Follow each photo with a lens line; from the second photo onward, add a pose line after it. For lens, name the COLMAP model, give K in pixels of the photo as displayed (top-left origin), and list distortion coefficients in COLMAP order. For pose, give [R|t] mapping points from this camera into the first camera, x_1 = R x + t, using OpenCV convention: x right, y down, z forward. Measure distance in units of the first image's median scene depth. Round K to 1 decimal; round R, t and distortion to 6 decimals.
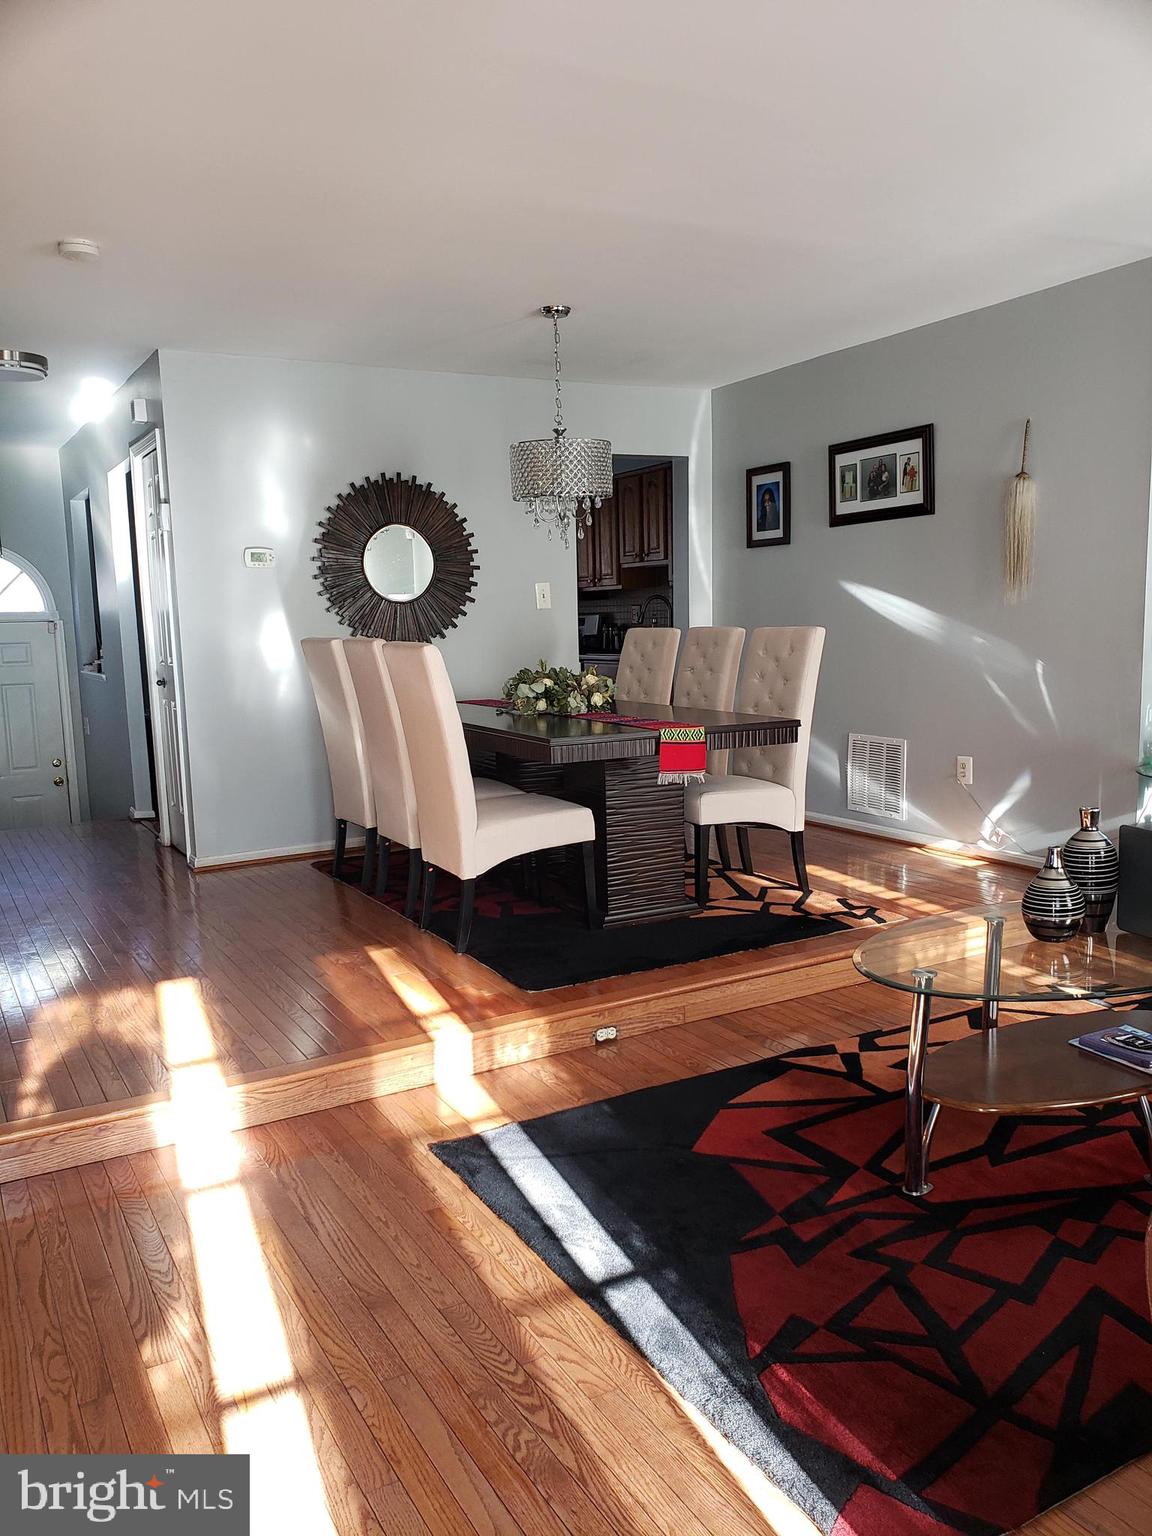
lens RADIAL K [[1214.6, 0, 576.4], [0, 1214.6, 774.4], [0, 0, 1]] dist [0.048419, -0.037932]
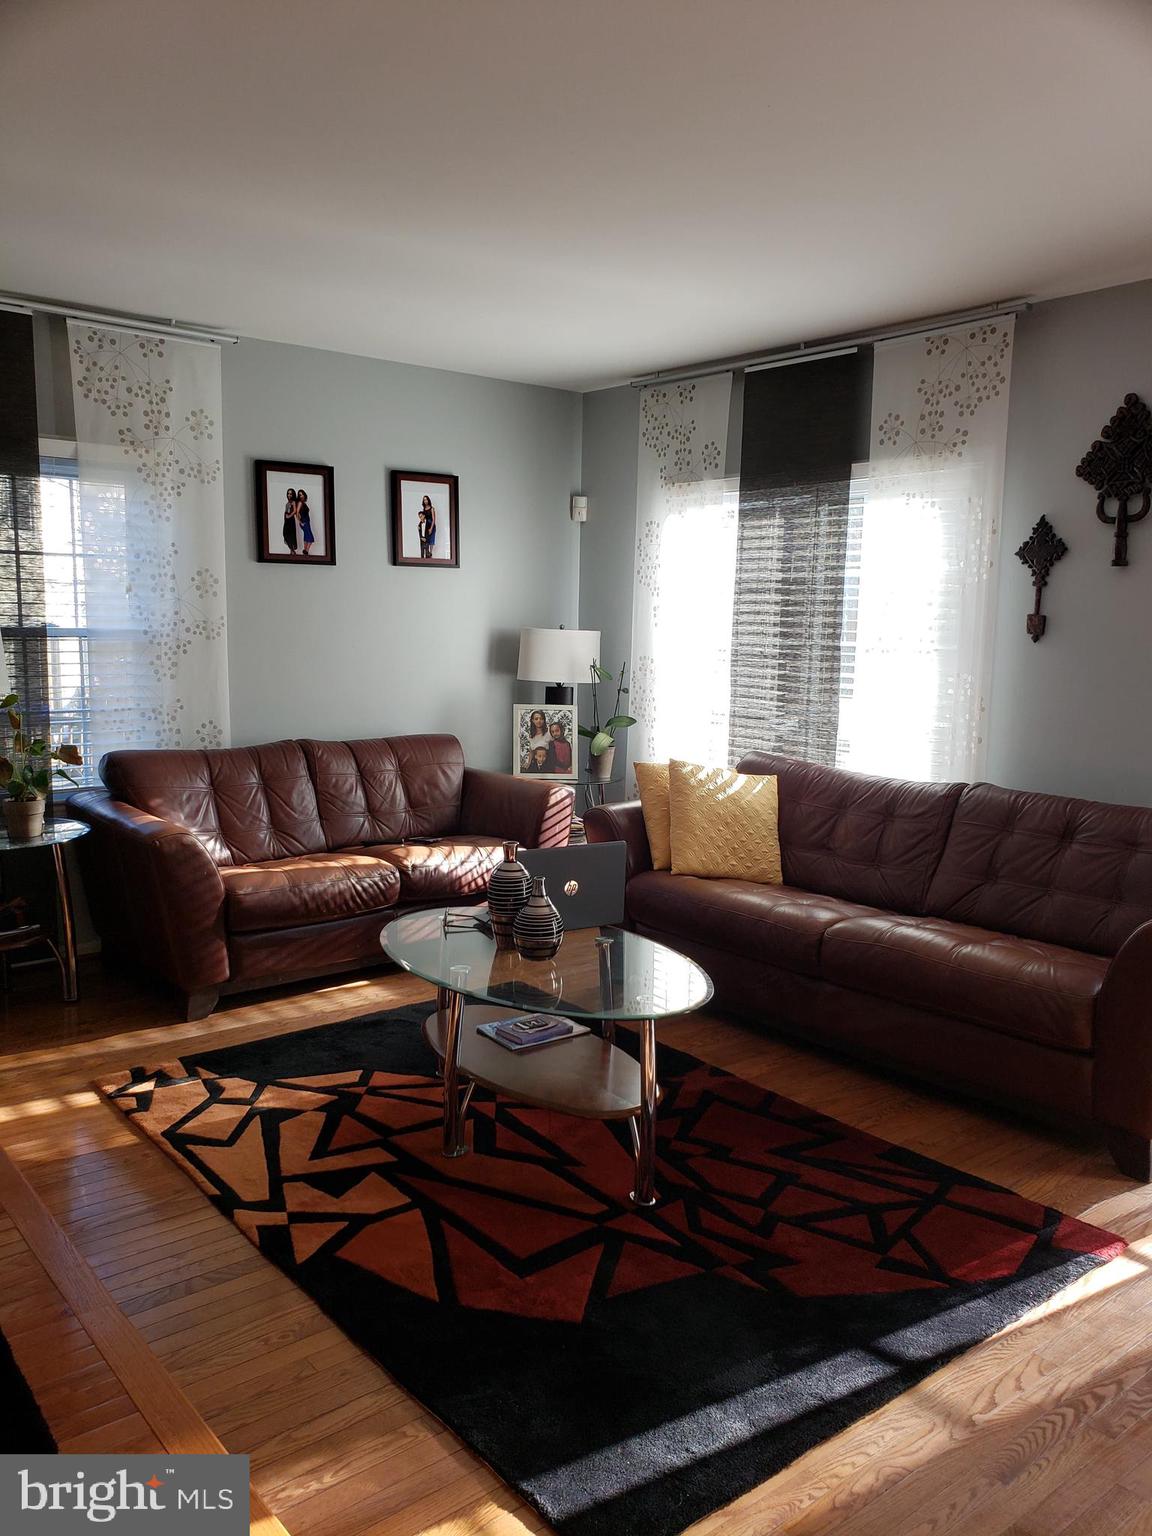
lens RADIAL K [[1214.6, 0, 576.3], [0, 1214.6, 768.6], [0, 0, 1]] dist [0.048419, -0.037932]
pose [[-0.171454, -0.098041, 0.980302, -0.852215], [0.121778, 0.985296, 0.119839, -0.205725], [-0.977637, 0.139926, -0.156994, 1.333212]]
